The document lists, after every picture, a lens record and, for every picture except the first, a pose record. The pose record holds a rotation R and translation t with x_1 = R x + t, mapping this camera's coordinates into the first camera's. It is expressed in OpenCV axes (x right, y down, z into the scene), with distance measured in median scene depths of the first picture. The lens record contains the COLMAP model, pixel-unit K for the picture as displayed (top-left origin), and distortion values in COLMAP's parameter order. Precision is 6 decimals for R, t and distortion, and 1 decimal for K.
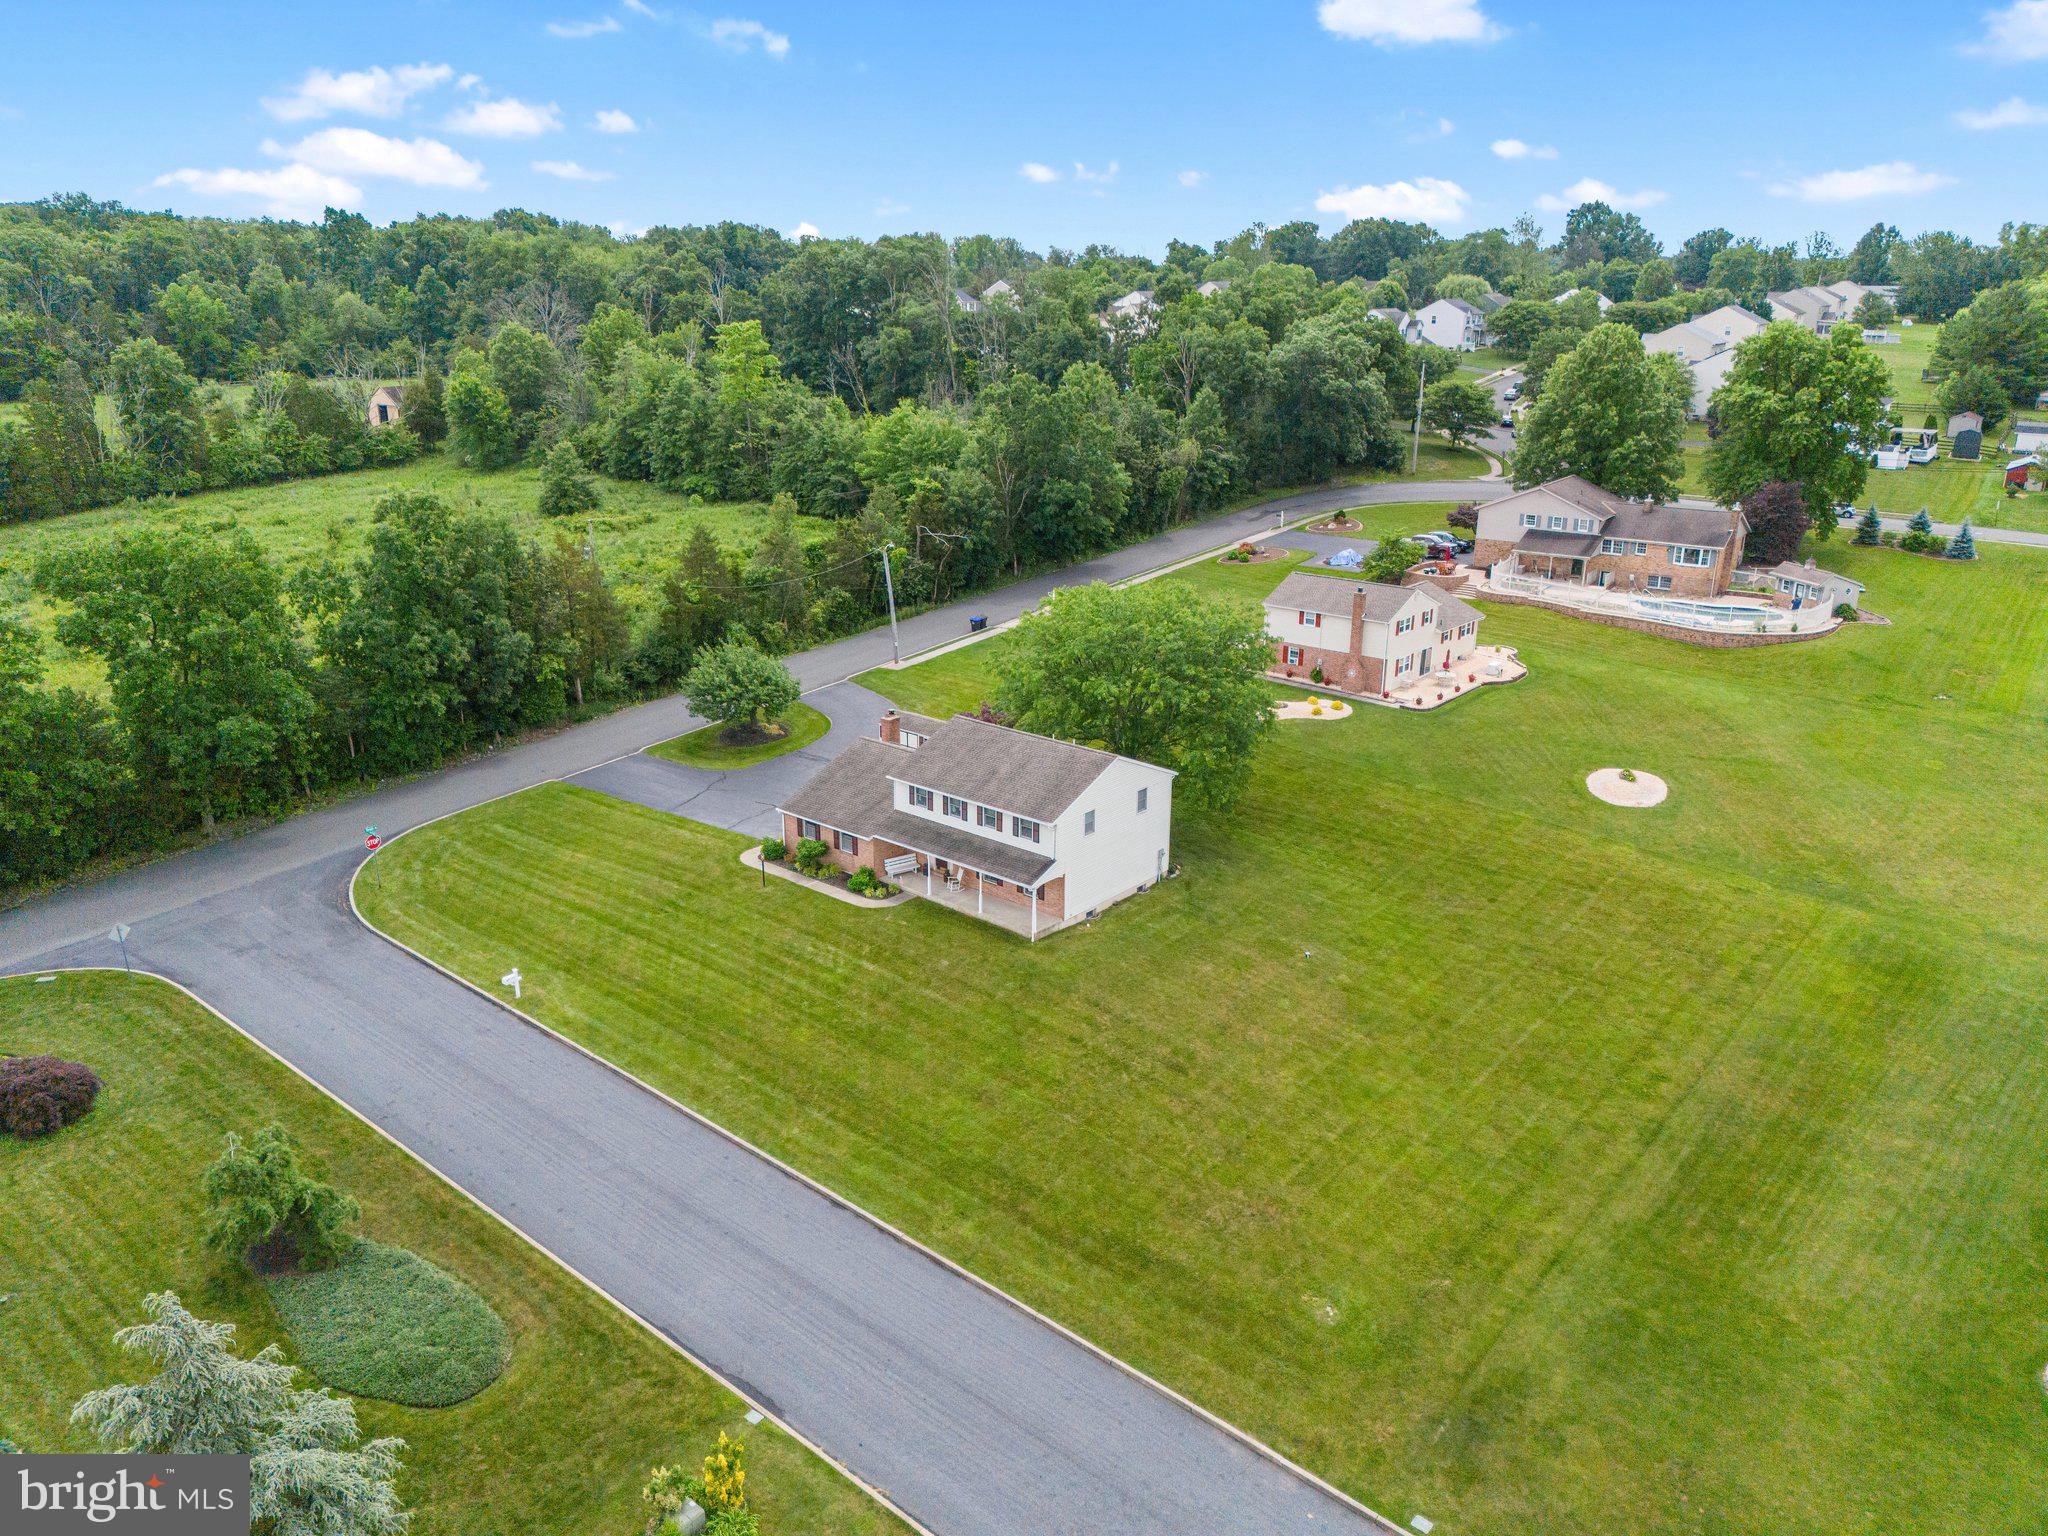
lens RADIAL K [[1503.0, 0, 978.8], [0, 1503.0, 768.1], [0, 0, 1]] dist [0.069206, -0.051338]
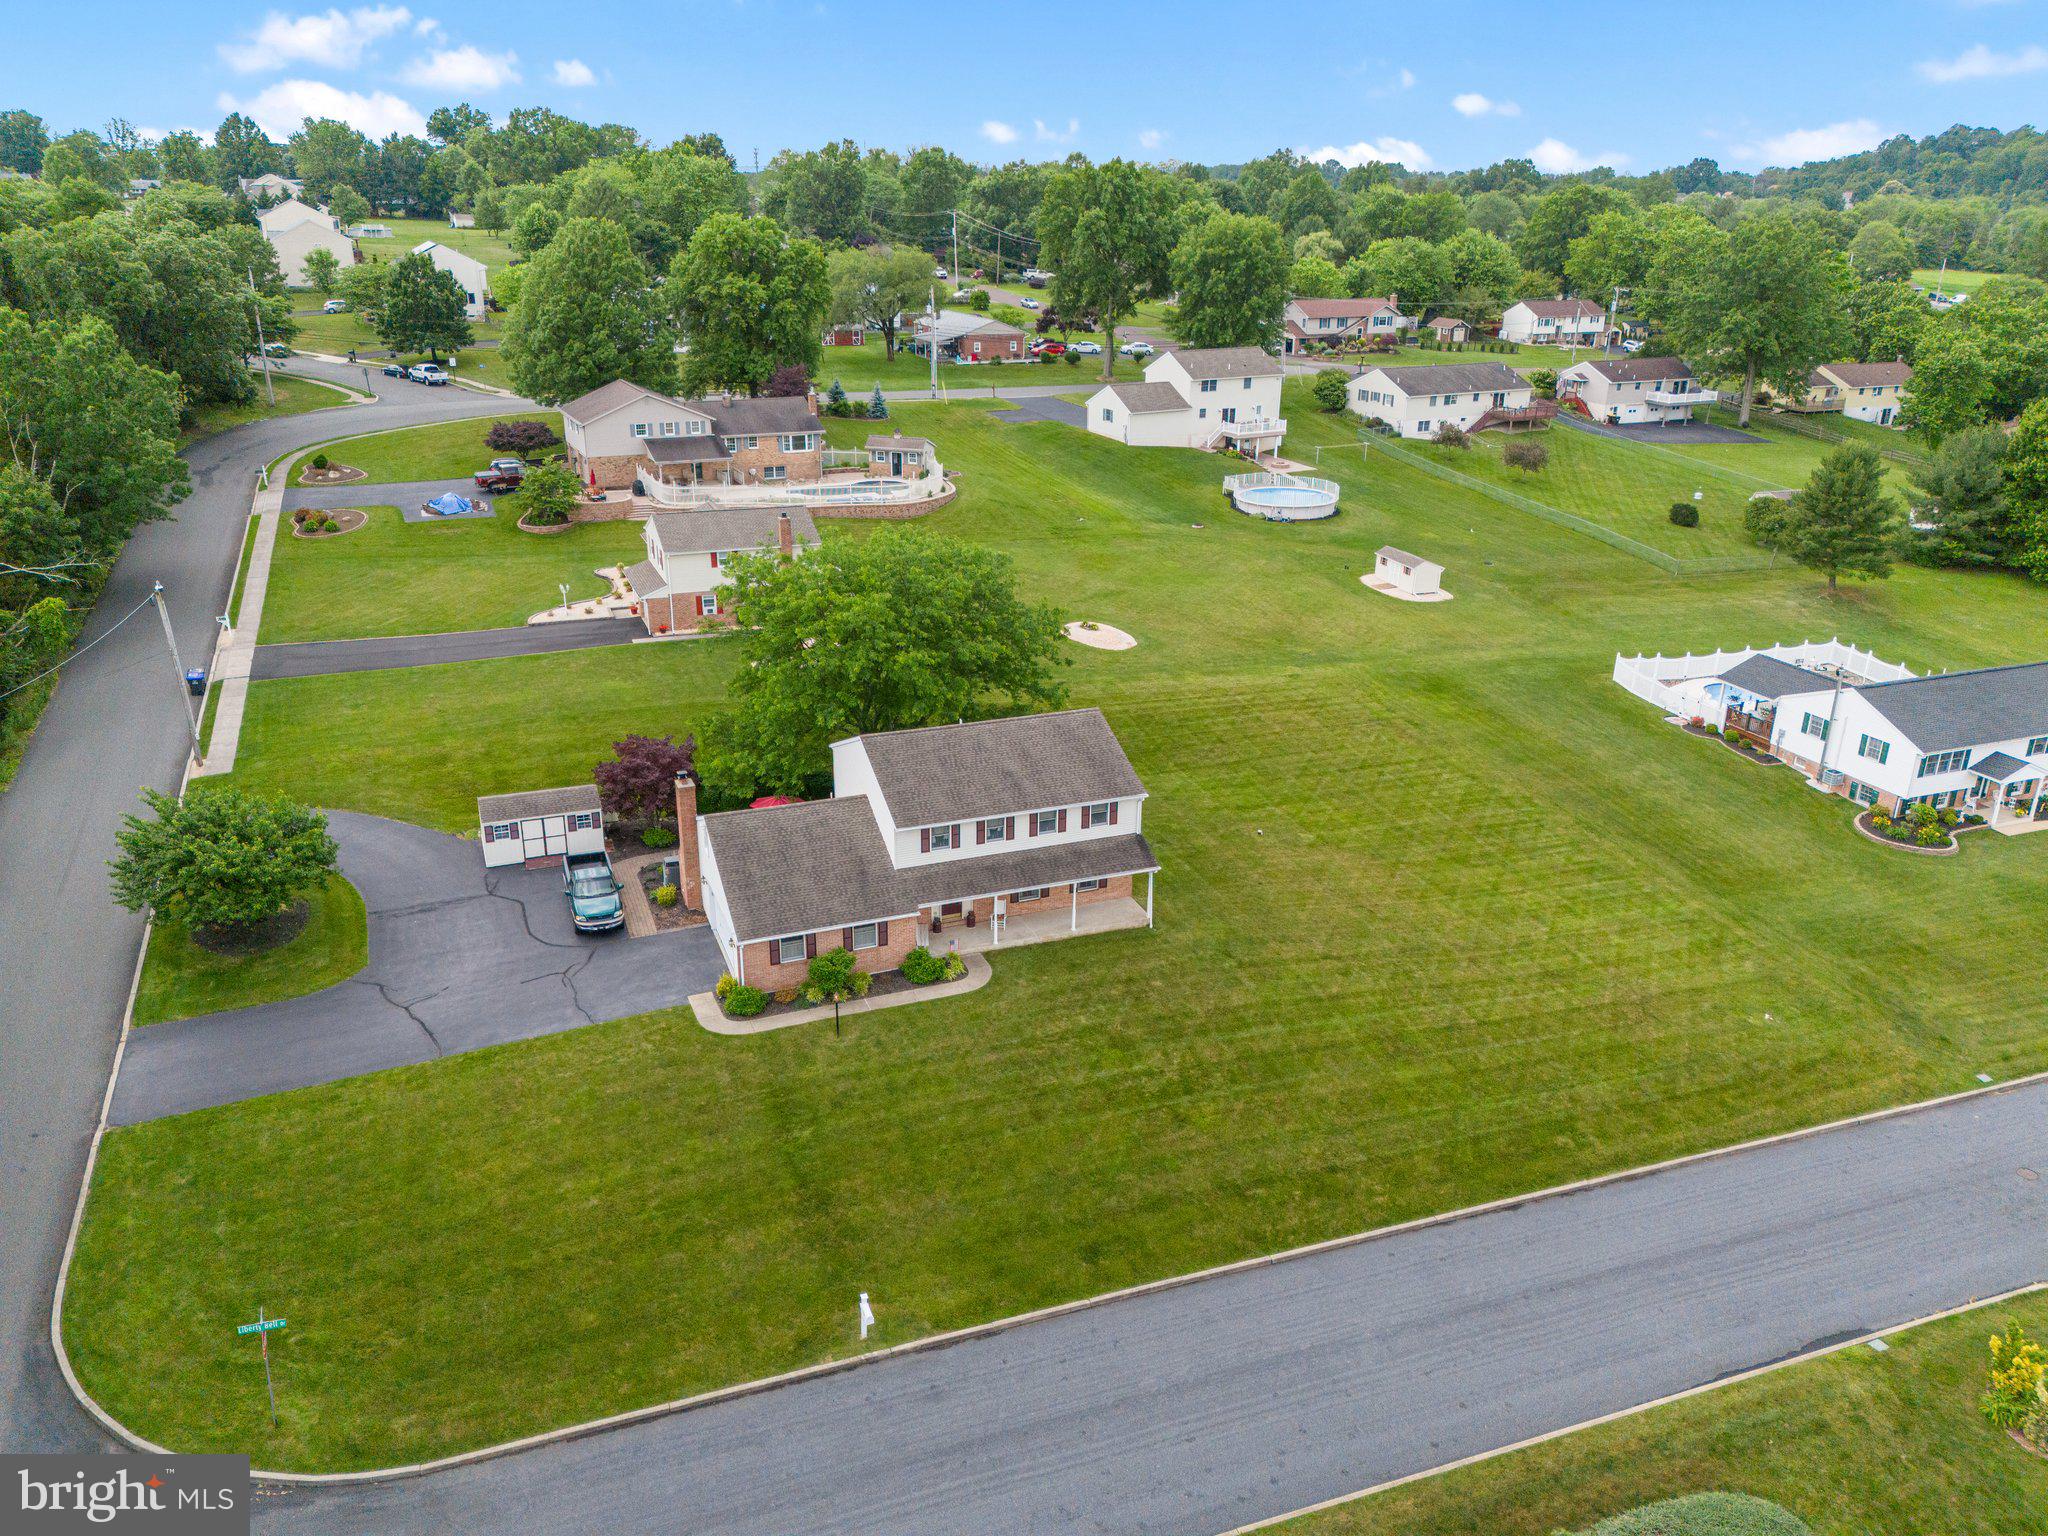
lens RADIAL K [[1538.1, 0, 1034.7], [0, 1538.1, 772.0], [0, 0, 1]] dist [0.083380, -0.094335]
pose [[0.452674, -0.315840, 0.833865, -0.651495], [0.268742, 0.940007, 0.210153, -0.162365], [-0.850214, 0.128963, 0.510396, 0.526465]]
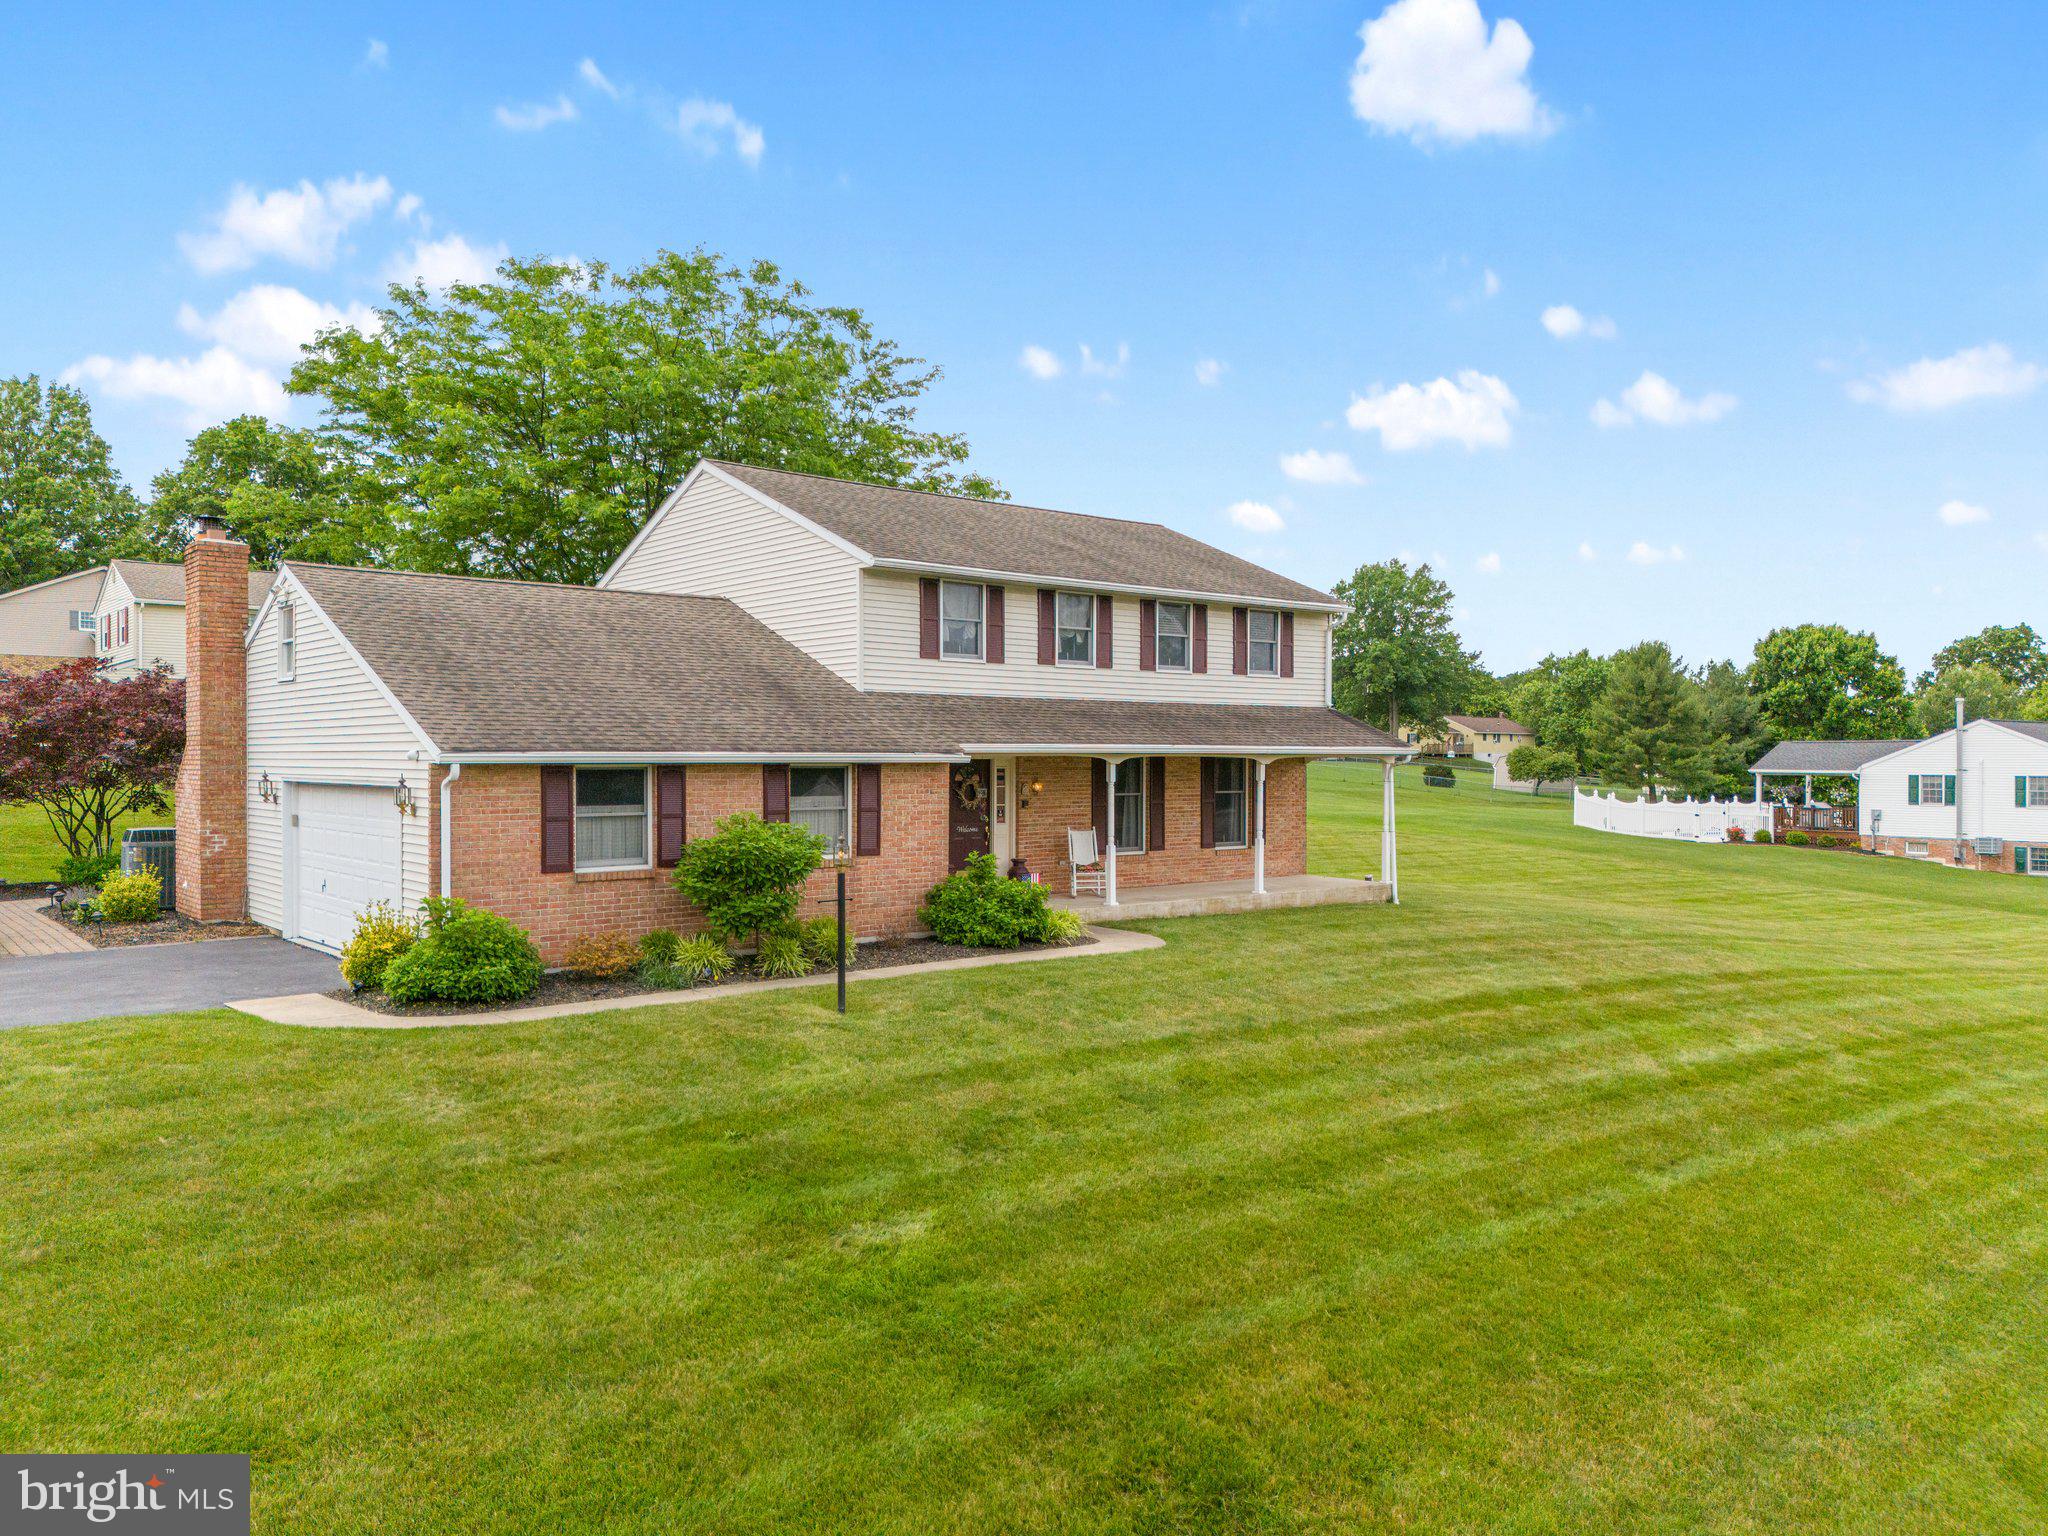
lens RADIAL K [[1526.3, 0, 1041.7], [0, 1526.3, 777.5], [0, 0, 1]] dist [0.063276, -0.057314]
pose [[0.145524, -0.011372, 0.989289, -0.330757], [0.307751, 0.950847, -0.034340, 0.061997], [-0.940272, 0.309452, 0.141871, 0.918797]]
